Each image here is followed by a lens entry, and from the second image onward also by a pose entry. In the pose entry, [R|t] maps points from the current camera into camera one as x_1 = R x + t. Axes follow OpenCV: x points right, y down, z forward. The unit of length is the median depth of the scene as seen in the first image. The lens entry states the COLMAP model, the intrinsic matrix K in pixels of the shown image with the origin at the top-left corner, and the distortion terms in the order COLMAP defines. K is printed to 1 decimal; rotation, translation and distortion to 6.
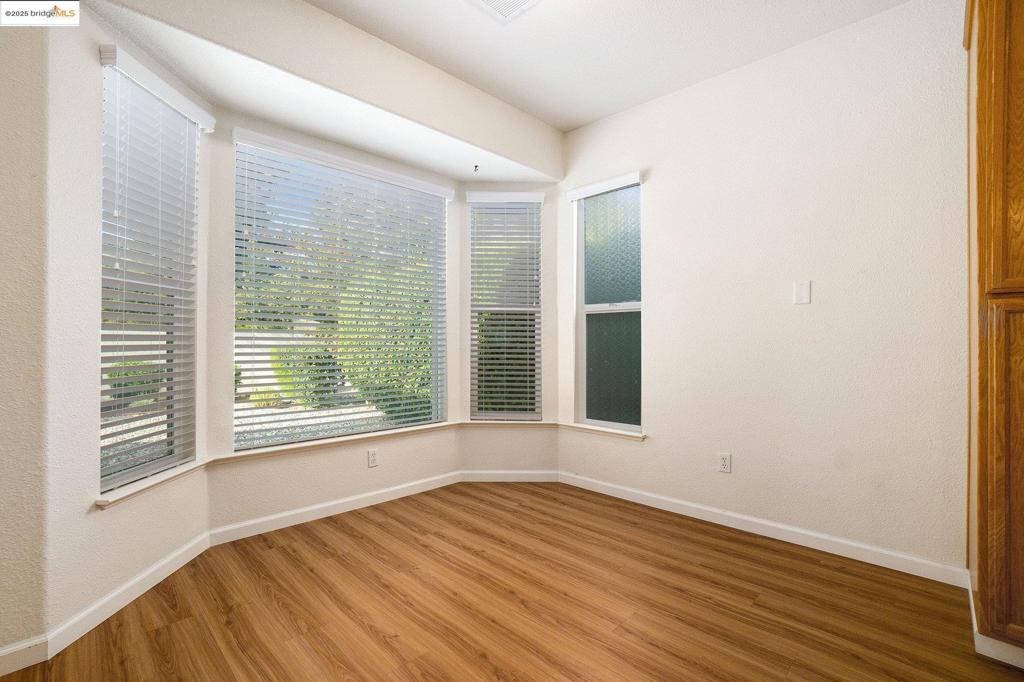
lens RADIAL K [[473.8, 0, 504.9], [0, 473.8, 342.4], [0, 0, 1]] dist [-0.014569, 0.006285]
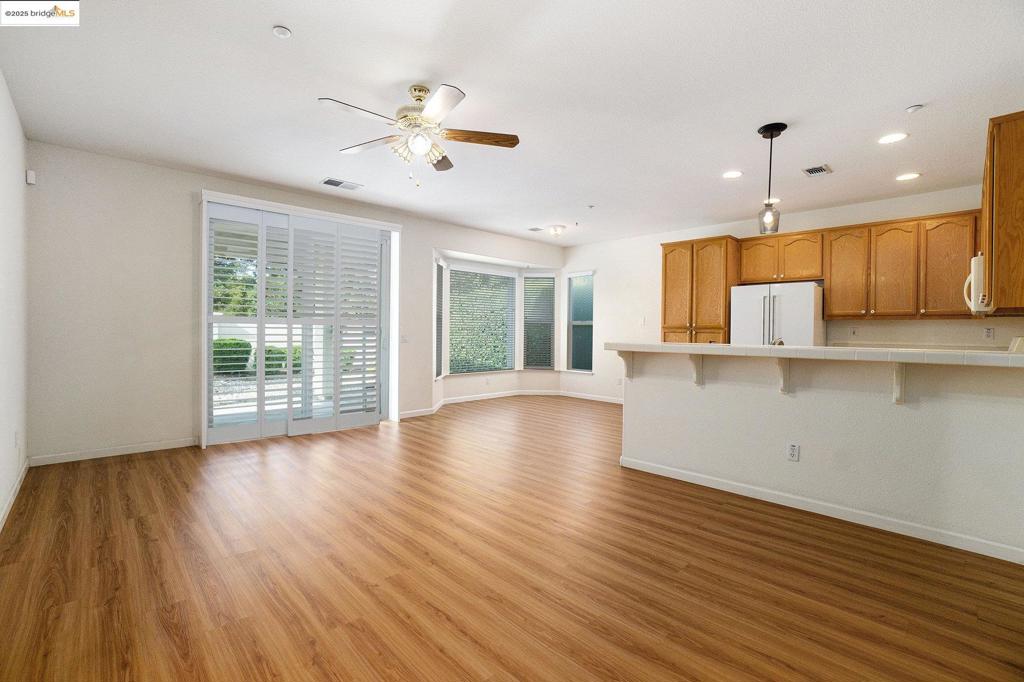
lens RADIAL K [[473.8, 0, 512.1], [0, 473.8, 336.2], [0, 0, 1]] dist [-0.014569, 0.006285]
pose [[0.999734, 0.005360, -0.022453, -0.081380], [-0.005136, 0.999936, 0.010047, -0.027122], [0.022506, -0.009929, 0.999697, -1.441956]]
